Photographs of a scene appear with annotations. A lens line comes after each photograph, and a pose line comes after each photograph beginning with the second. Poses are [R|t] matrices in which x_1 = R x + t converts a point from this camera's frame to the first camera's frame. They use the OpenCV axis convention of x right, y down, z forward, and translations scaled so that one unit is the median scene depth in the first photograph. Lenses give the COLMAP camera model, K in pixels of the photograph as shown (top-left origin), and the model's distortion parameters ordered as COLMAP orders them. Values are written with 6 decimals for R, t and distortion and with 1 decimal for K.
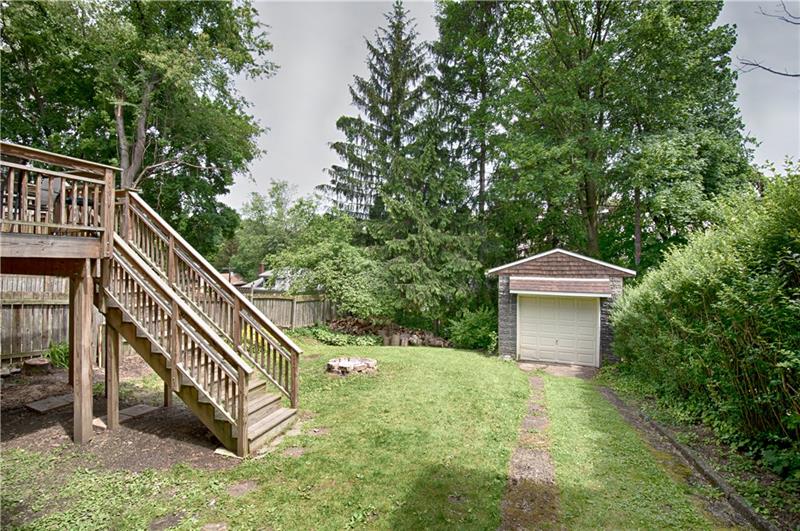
lens RADIAL K [[383.1, 0, 400.0], [0, 383.1, 265.5], [0, 0, 1]] dist [0.001346, 0.000095]
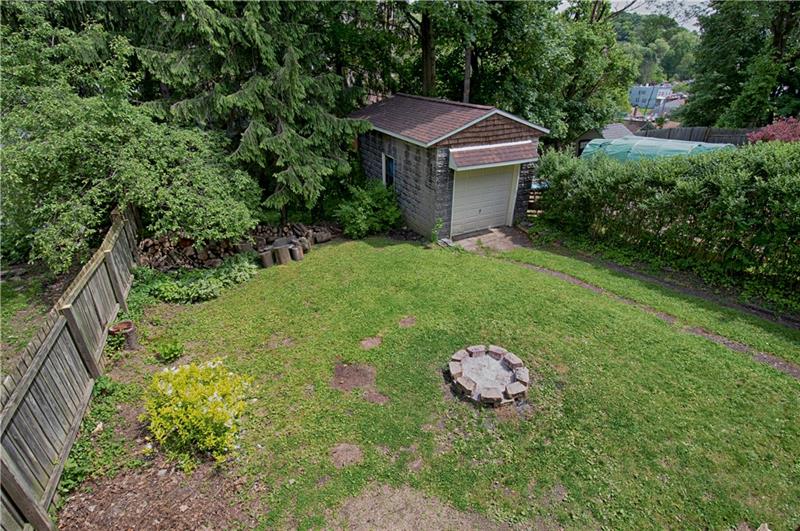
lens RADIAL K [[383.1, 0, 400.0], [0, 383.1, 265.5], [0, 0, 1]] dist [0.001346, 0.000095]
pose [[0.670778, -0.353925, 0.651763, -0.414266], [0.008296, 0.882316, 0.470583, -0.140699], [-0.741612, -0.310250, 0.594774, 0.541080]]
